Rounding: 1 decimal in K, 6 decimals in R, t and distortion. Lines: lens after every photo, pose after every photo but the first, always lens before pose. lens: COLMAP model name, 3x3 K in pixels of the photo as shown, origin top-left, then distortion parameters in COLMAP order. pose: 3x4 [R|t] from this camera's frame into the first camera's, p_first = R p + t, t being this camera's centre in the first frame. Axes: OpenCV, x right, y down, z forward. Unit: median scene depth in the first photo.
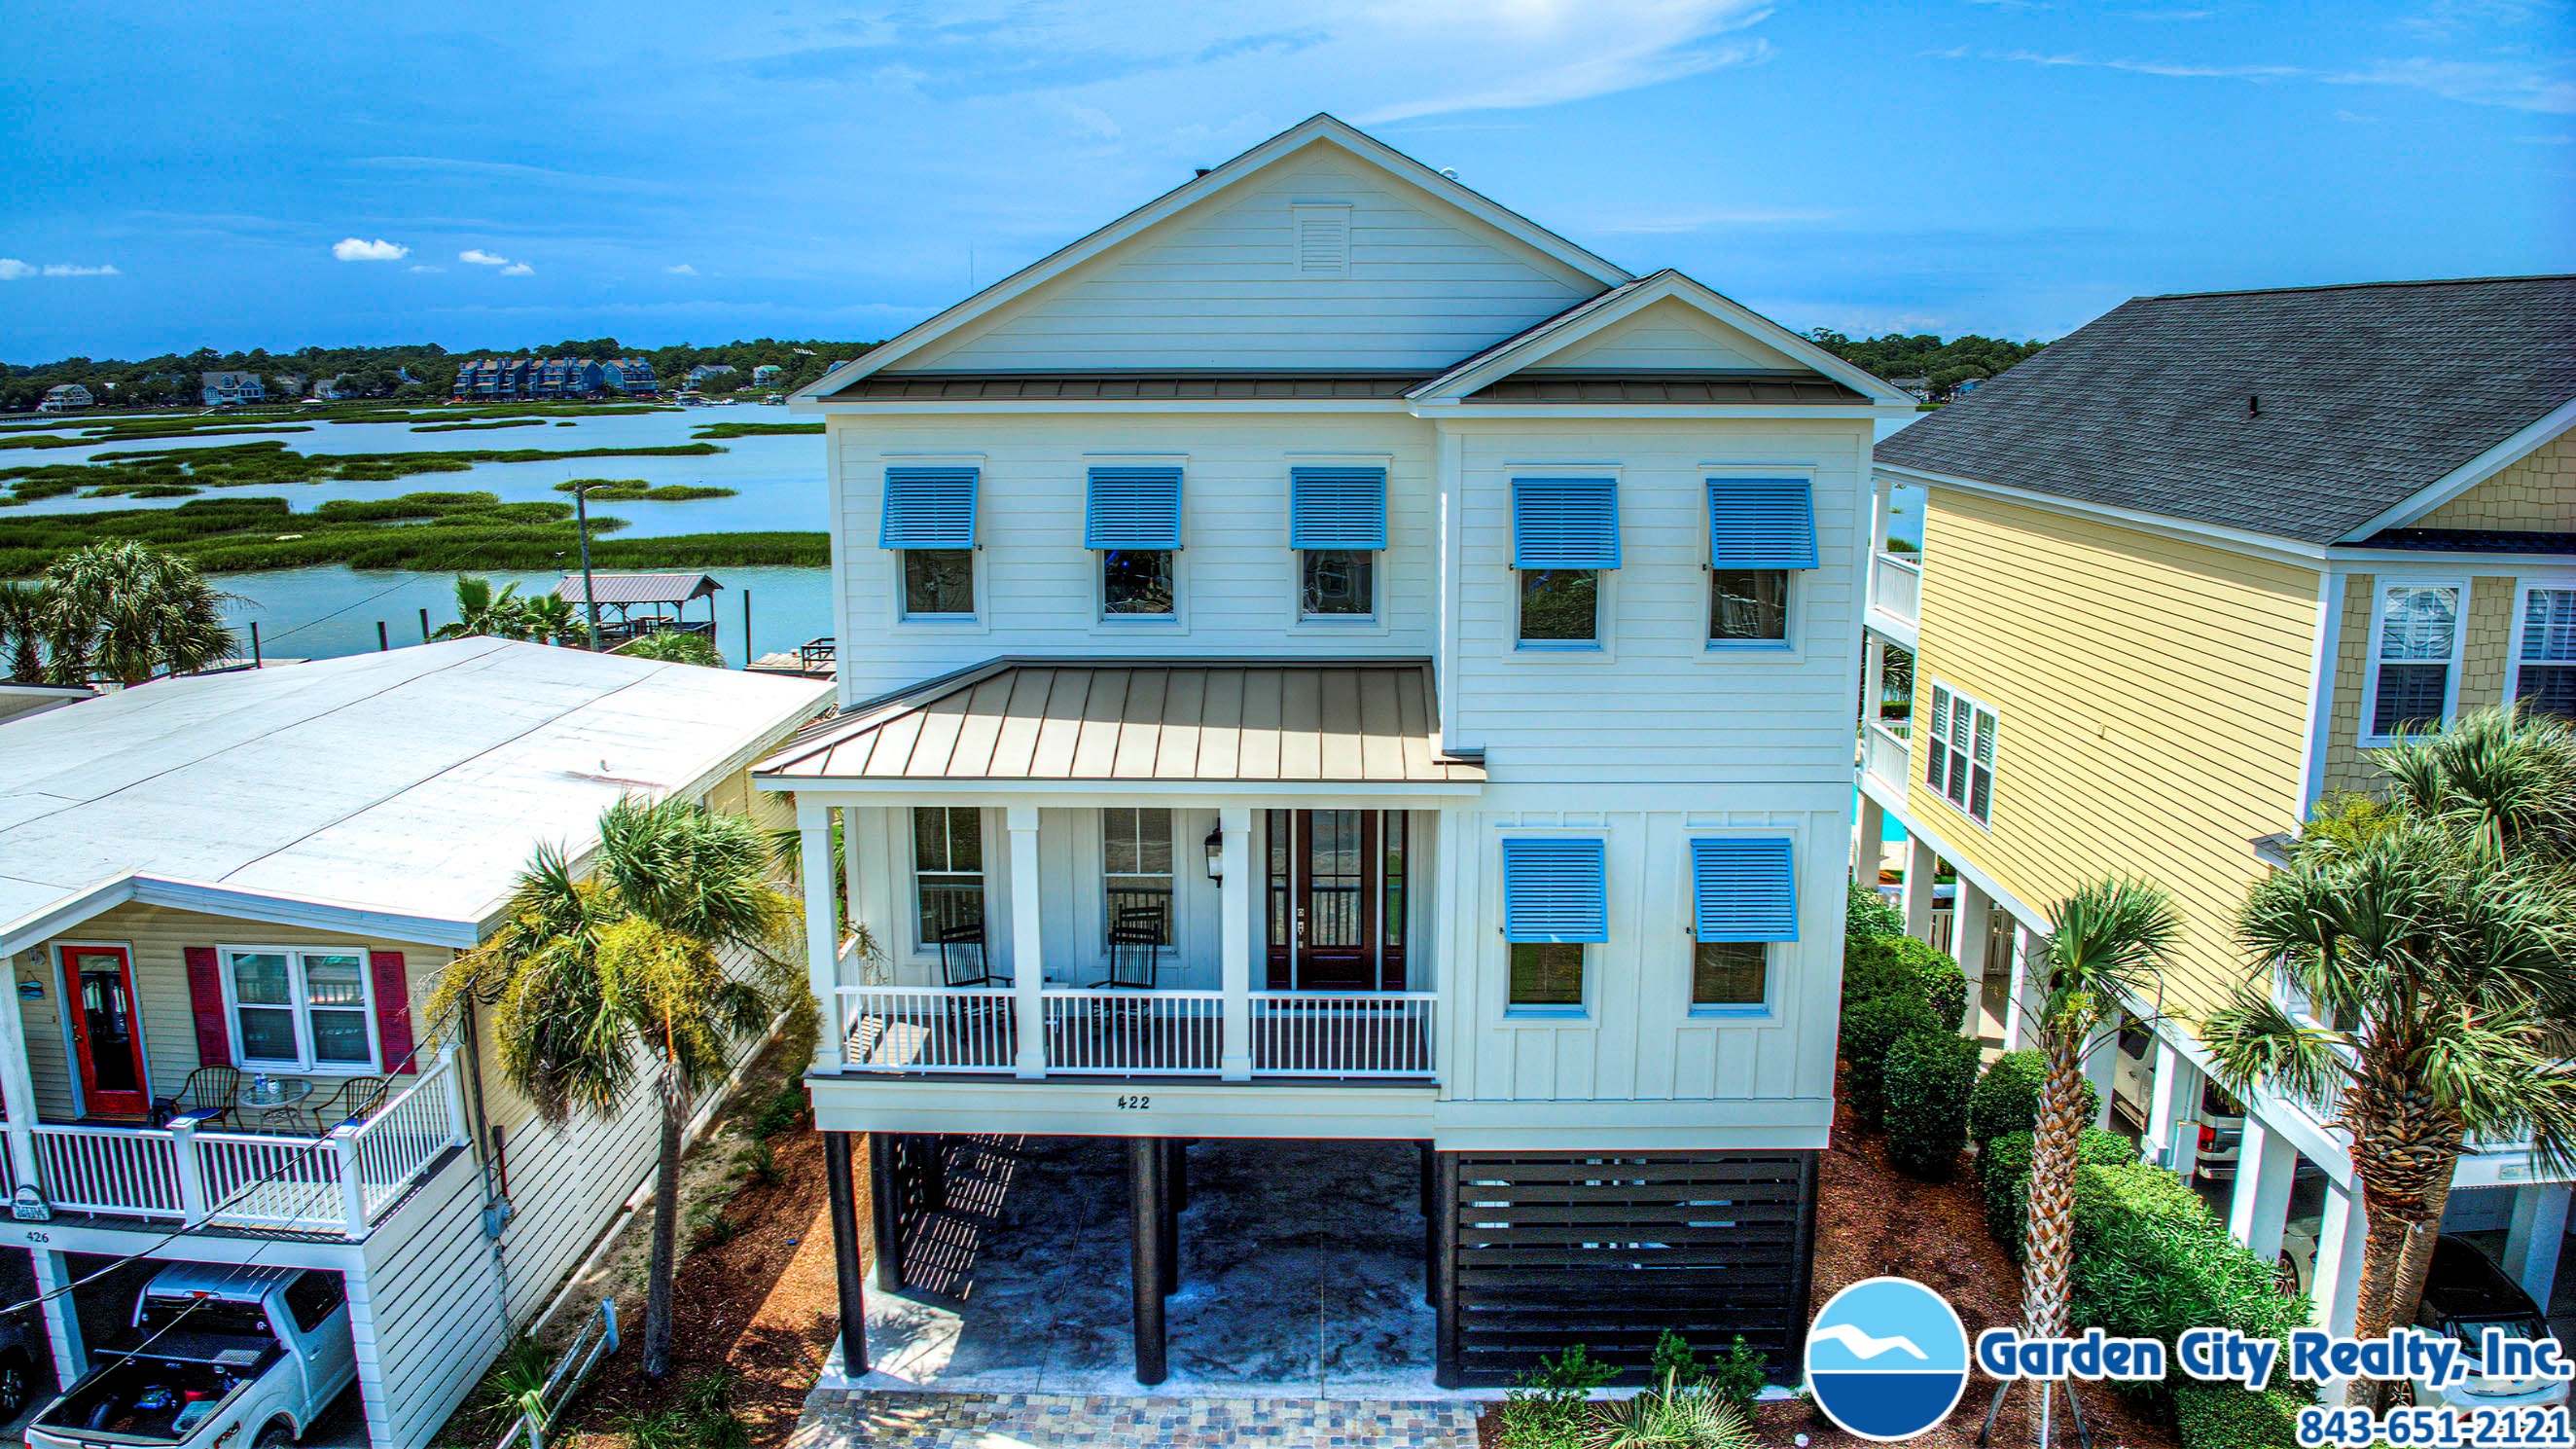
lens RADIAL K [[1823.5, 0, 1288.0], [0, 1823.5, 724.5], [0, 0, 1]] dist [-0.112607, -0.007908]
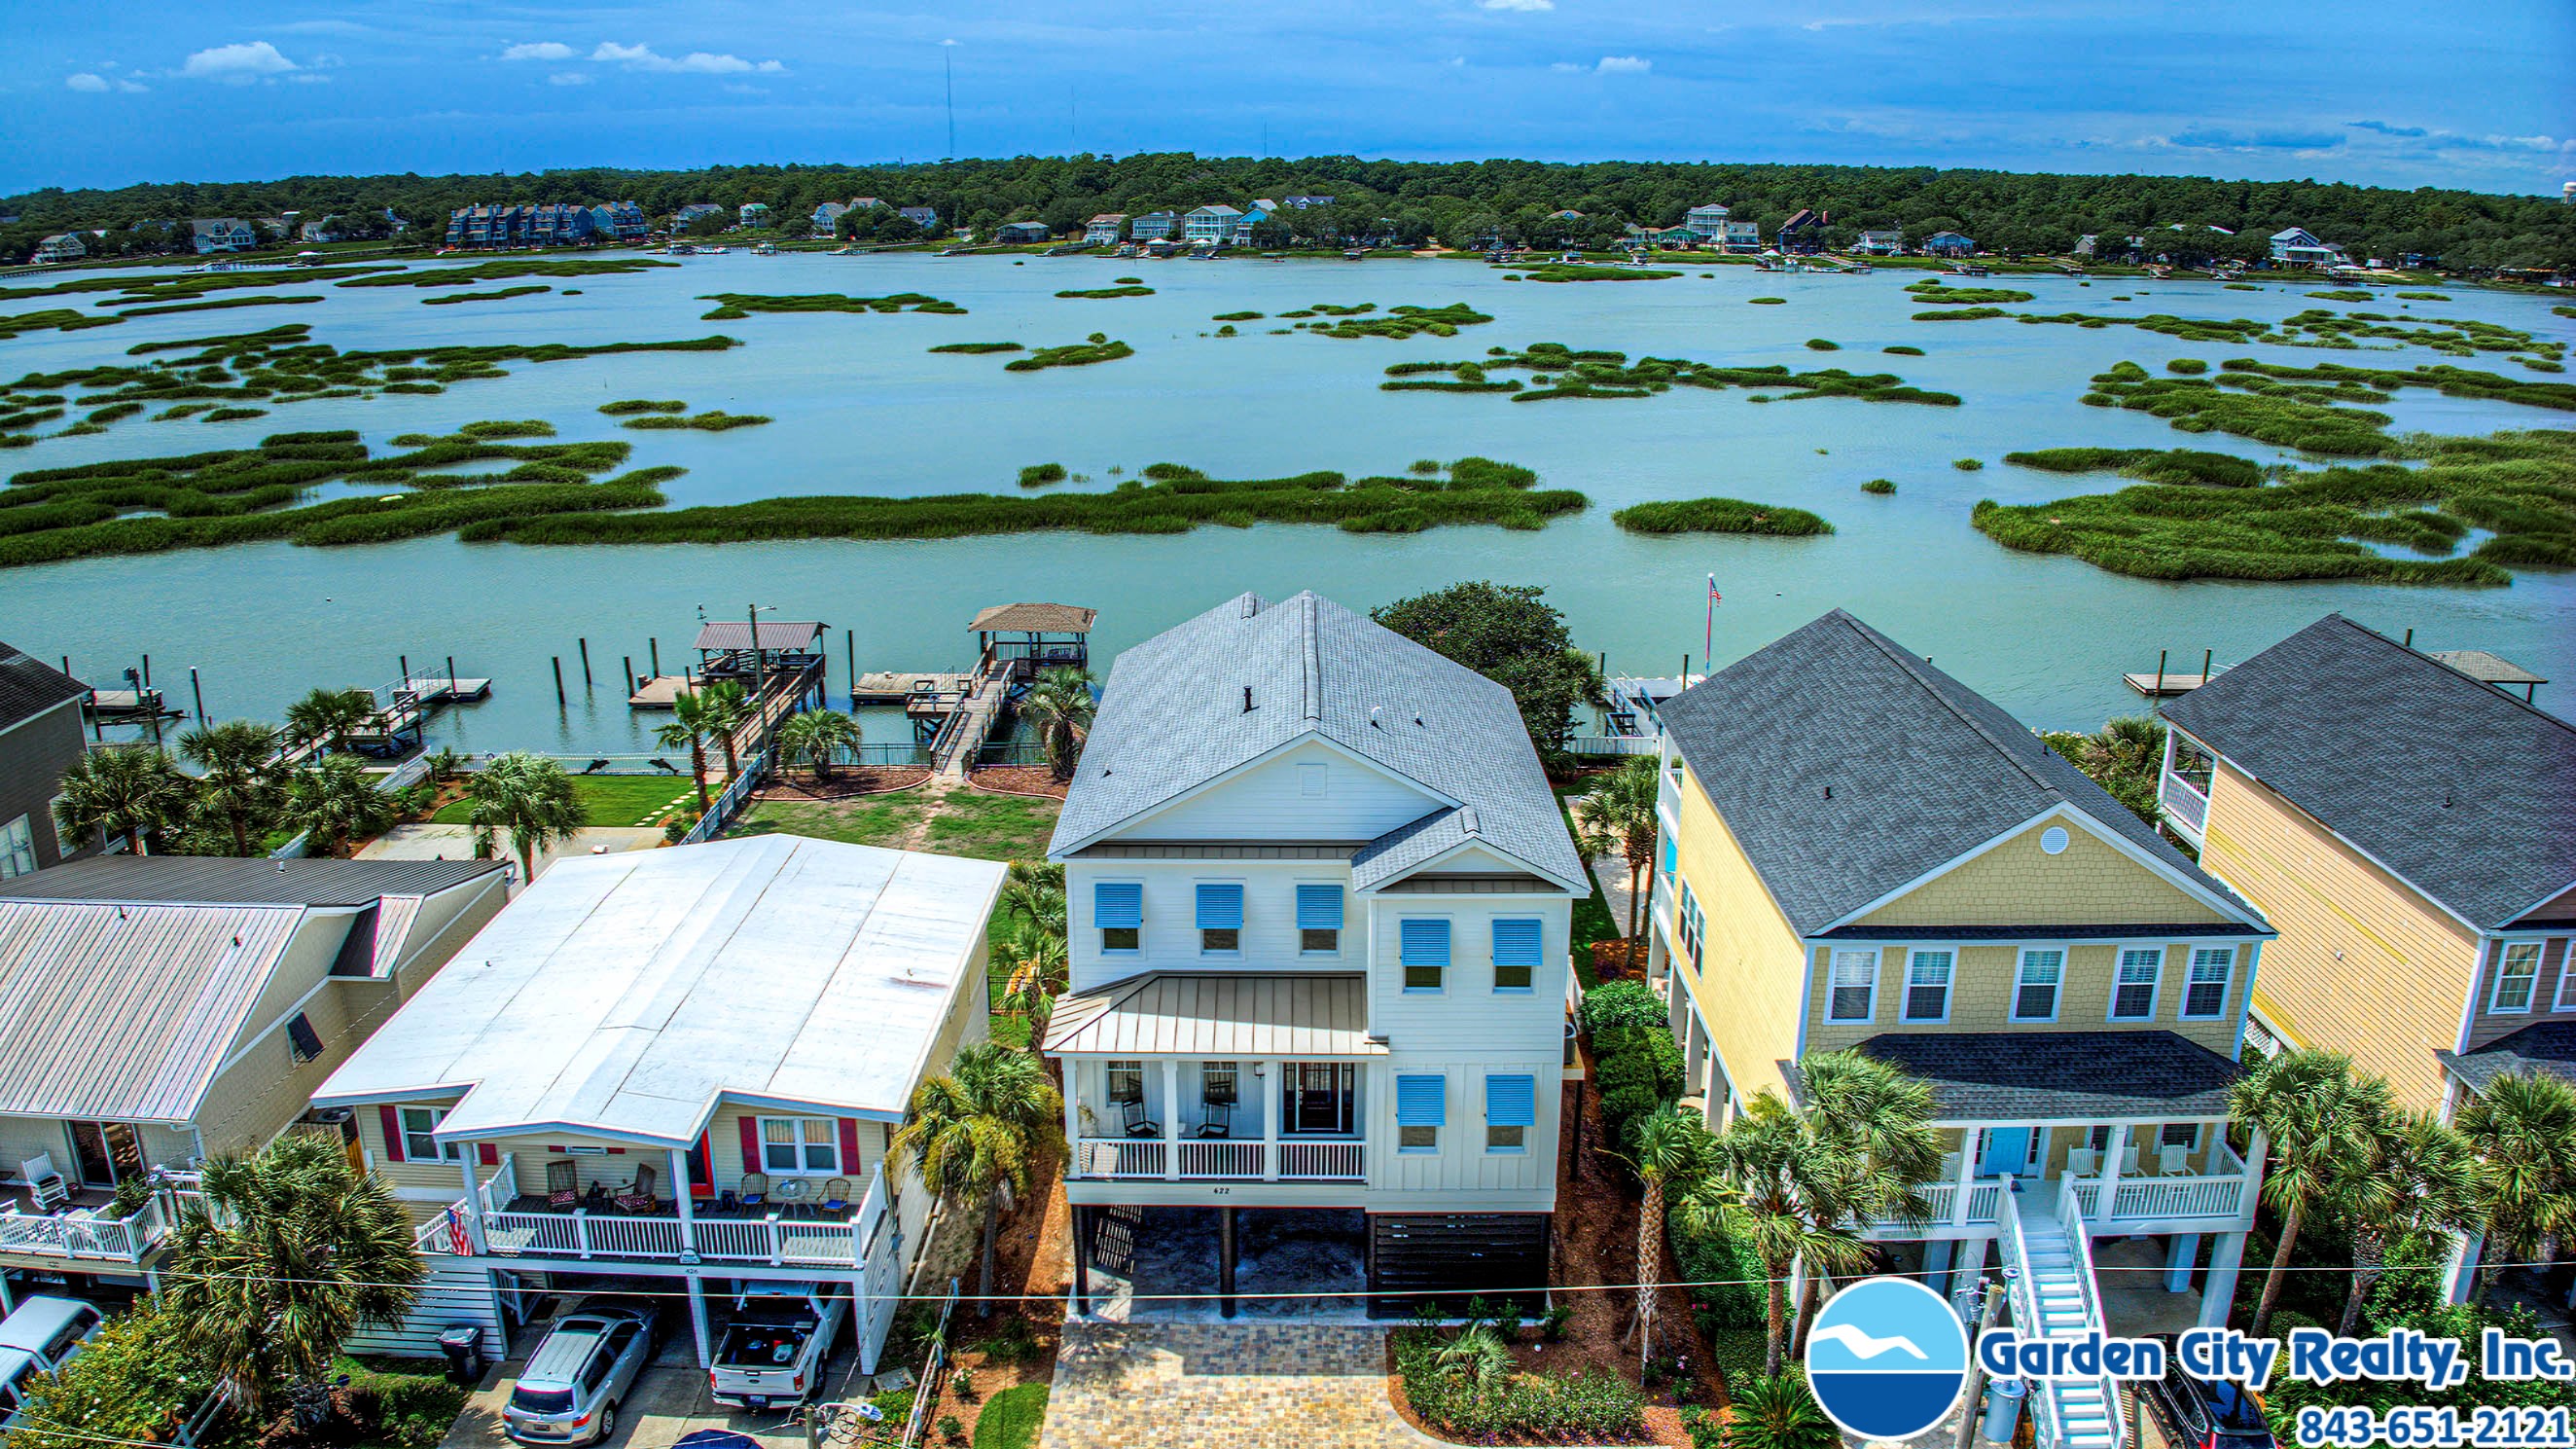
lens RADIAL K [[1823.5, 0, 1288.0], [0, 1823.5, 724.5], [0, 0, 1]] dist [-0.112607, -0.007908]
pose [[0.999957, -0.000970, 0.009213, -0.026313], [0.000014, 0.994655, 0.103250, -0.523845], [-0.009264, -0.103245, 0.994613, -0.988244]]
